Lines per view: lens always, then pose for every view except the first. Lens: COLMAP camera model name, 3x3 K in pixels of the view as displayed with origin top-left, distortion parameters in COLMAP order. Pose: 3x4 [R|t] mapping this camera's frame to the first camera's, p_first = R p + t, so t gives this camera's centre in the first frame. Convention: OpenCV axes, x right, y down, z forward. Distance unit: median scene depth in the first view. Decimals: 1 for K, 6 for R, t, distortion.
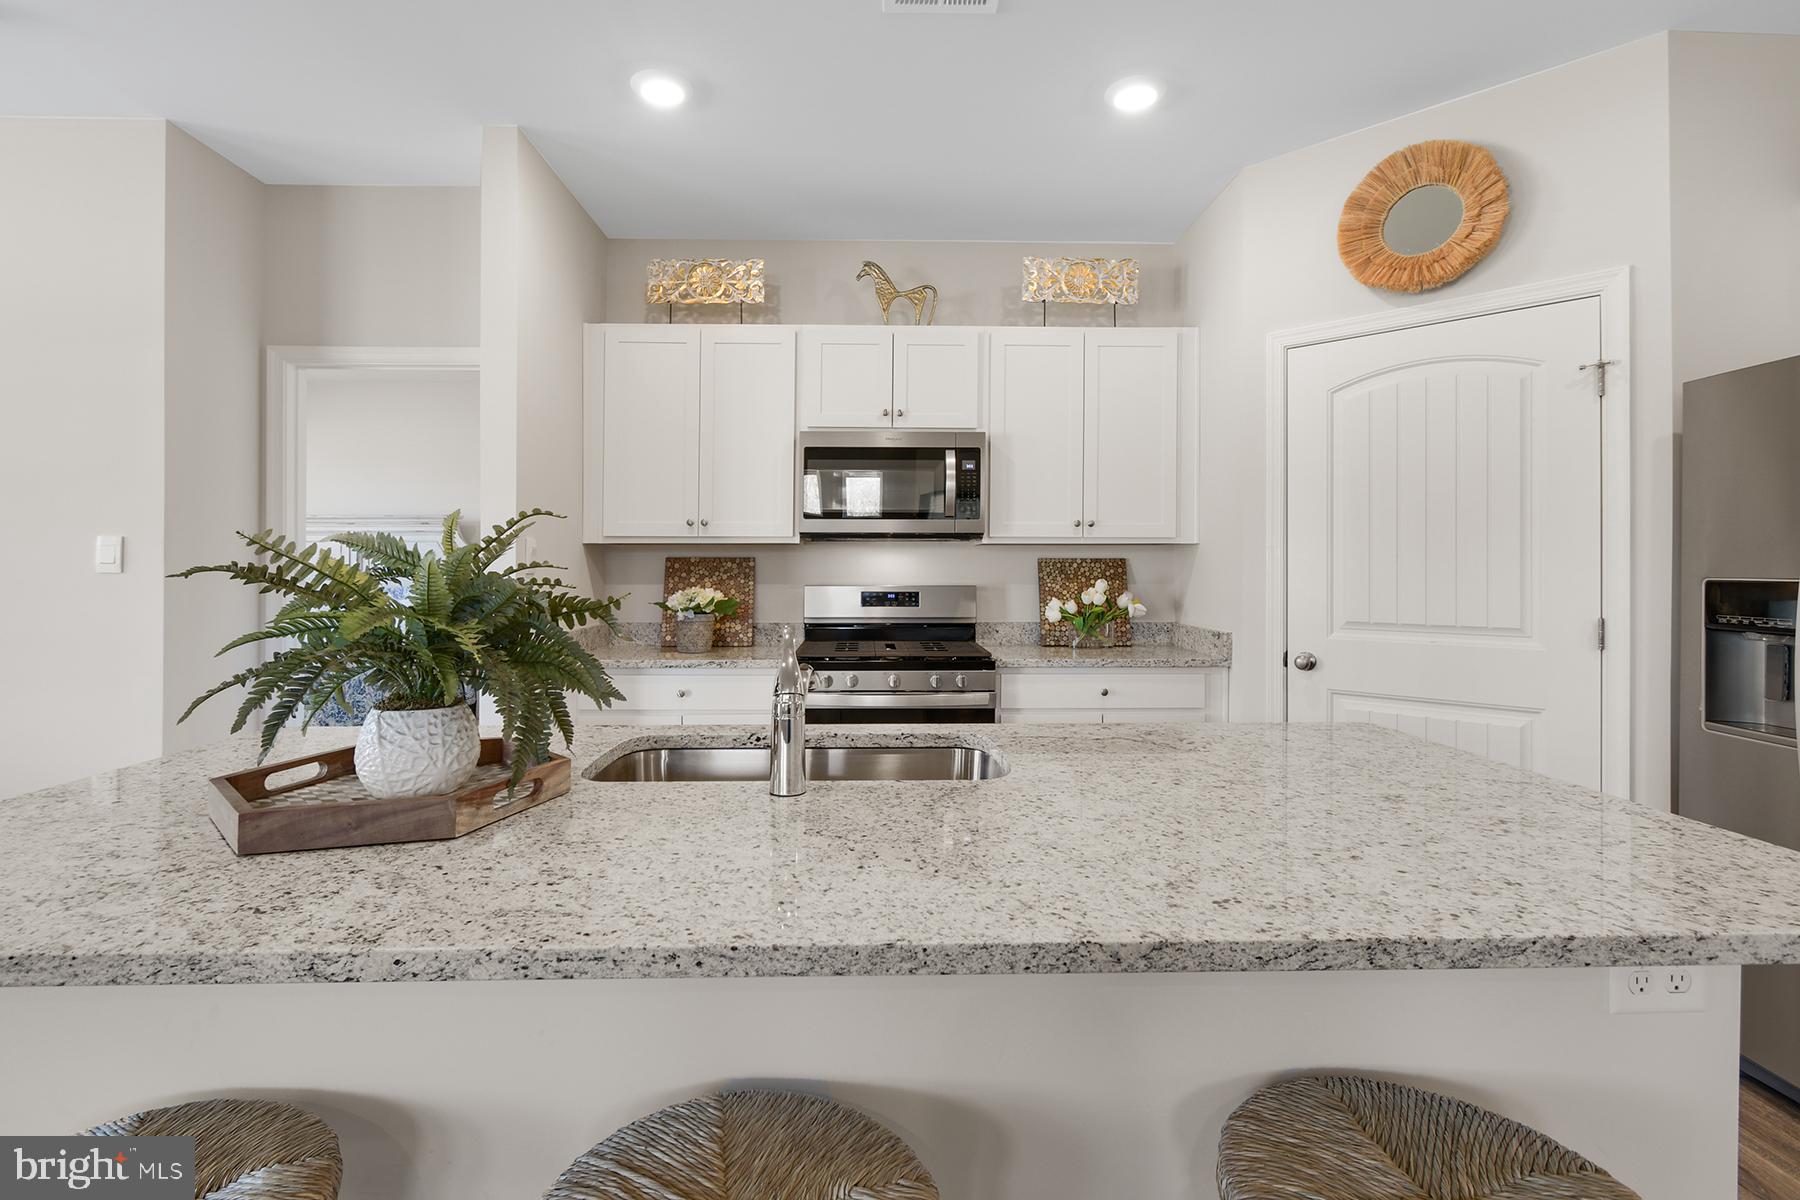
lens RADIAL K [[854.4, 0, 871.2], [0, 854.4, 560.7], [0, 0, 1]] dist [0.002706, -0.002823]
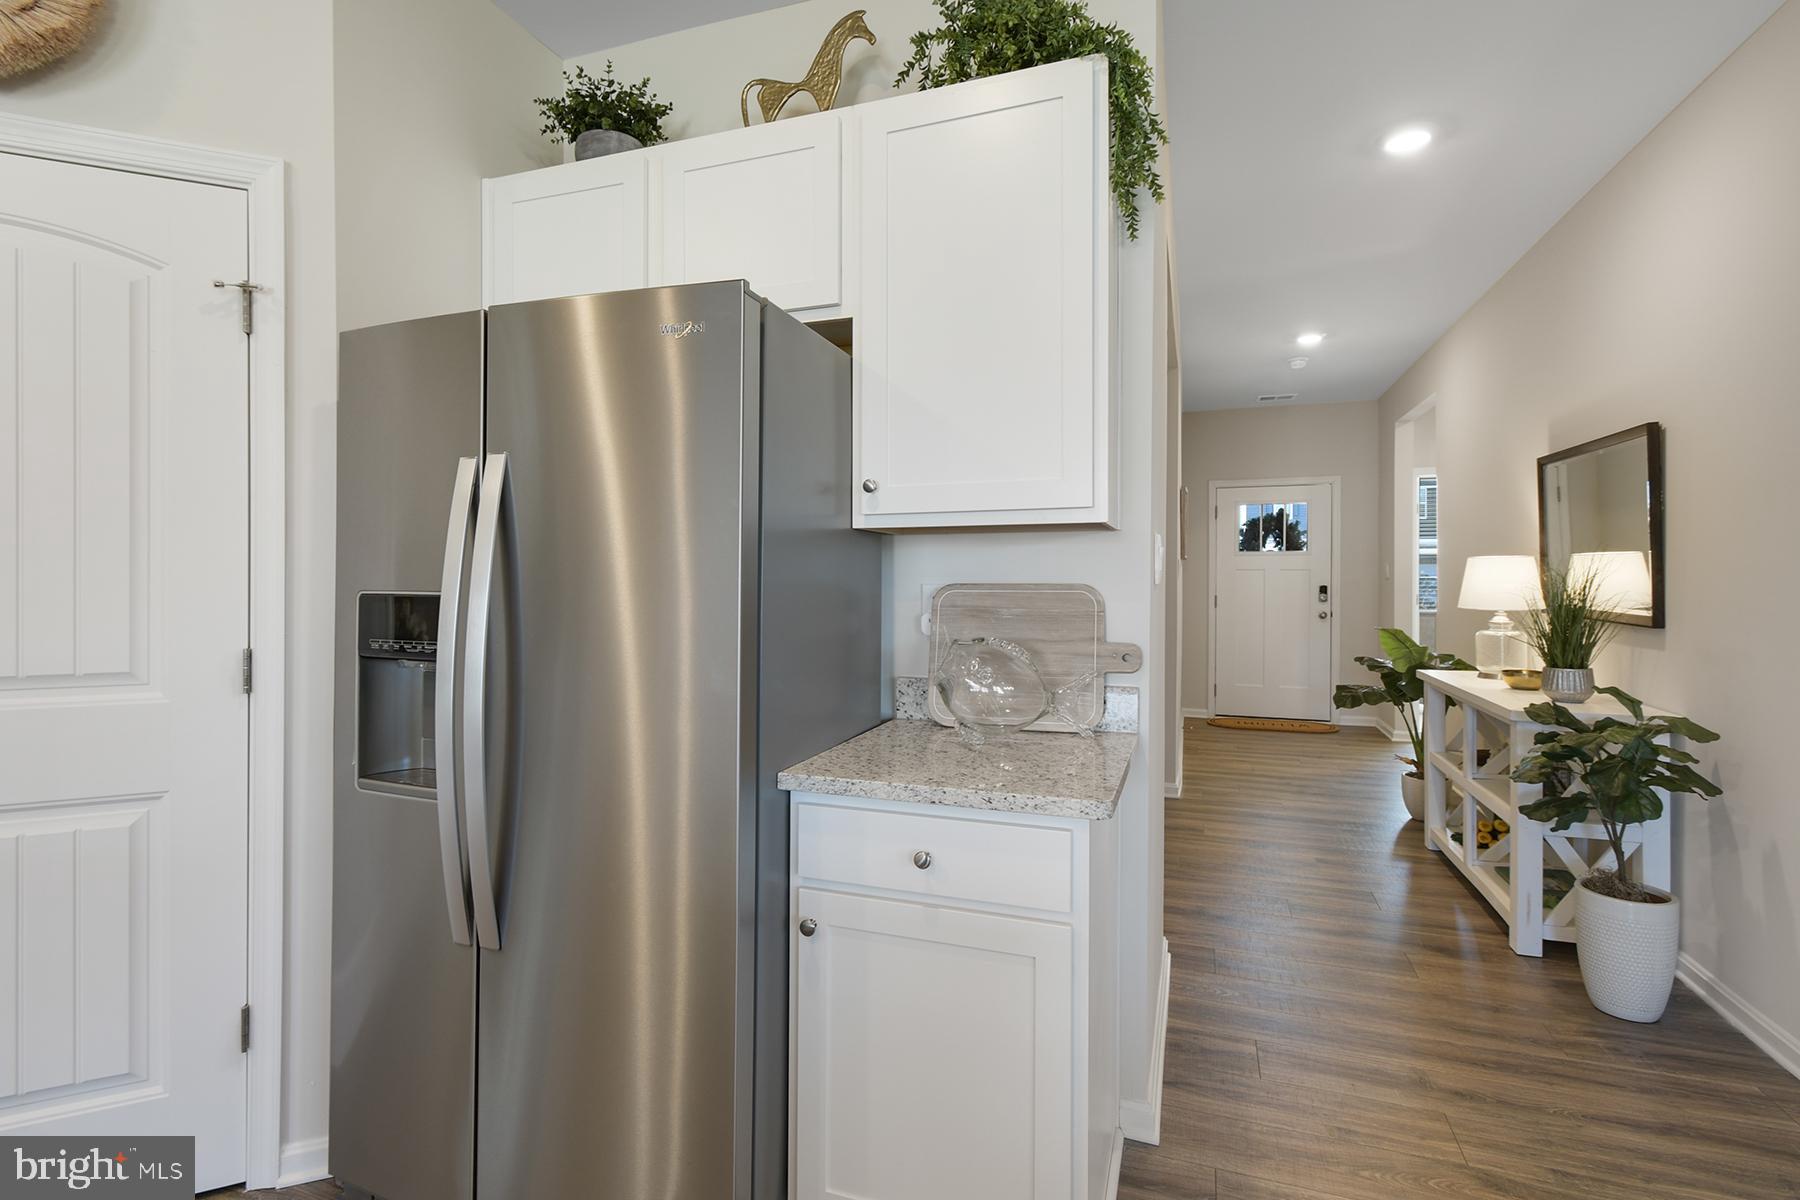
lens RADIAL K [[854.4, 0, 899.7], [0, 854.4, 582.5], [0, 0, 1]] dist [0.002706, -0.002823]
pose [[0.340639, -0.007349, 0.940165, 0.262338], [-0.008681, 0.999902, 0.010961, 0.000000], [-0.940154, -0.011895, 0.340542, 0.177464]]
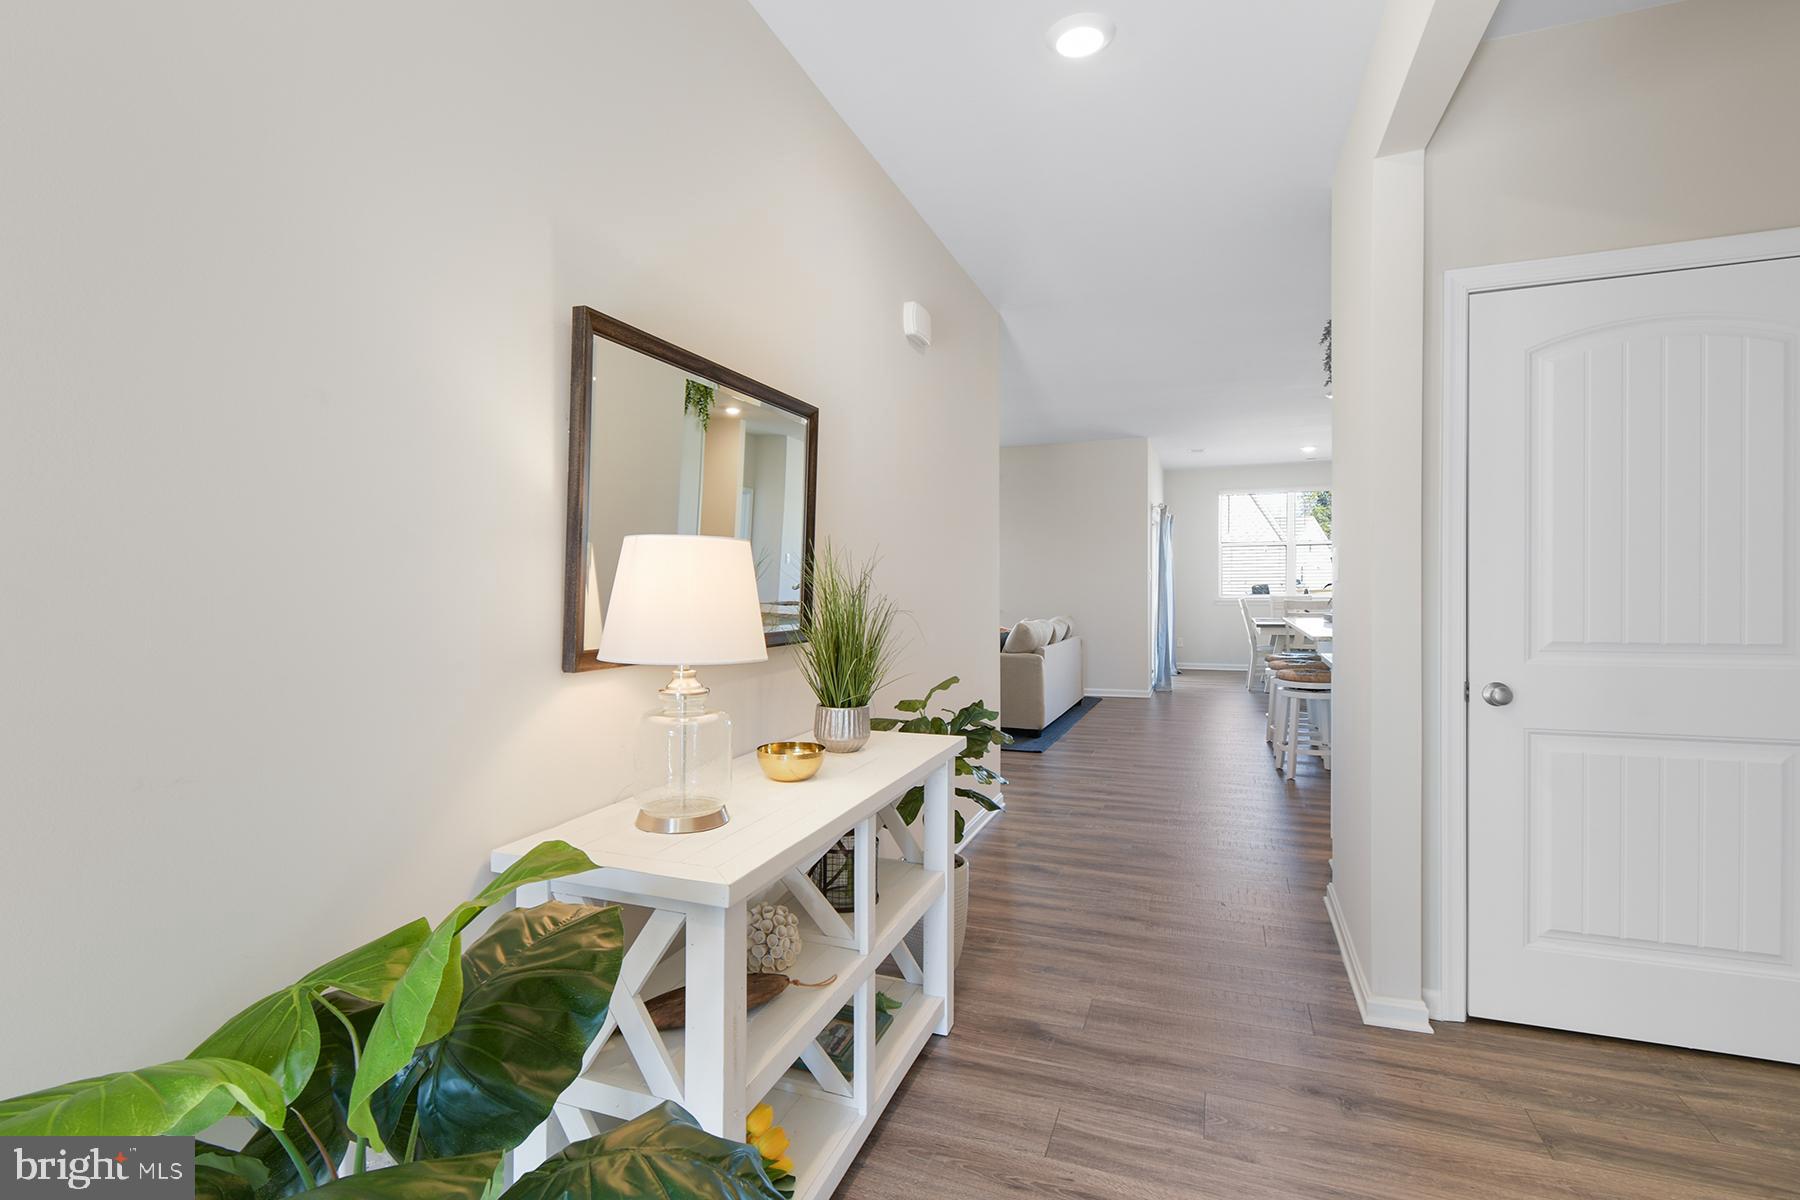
lens RADIAL K [[854.4, 0, 882.8], [0, 854.4, 596.0], [0, 0, 1]] dist [0.002706, -0.002823]
pose [[-0.377524, 0.017386, -0.925837, 1.633731], [0.008234, 0.999847, 0.015418, -0.003463], [0.925963, -0.001802, -0.377610, 0.119847]]
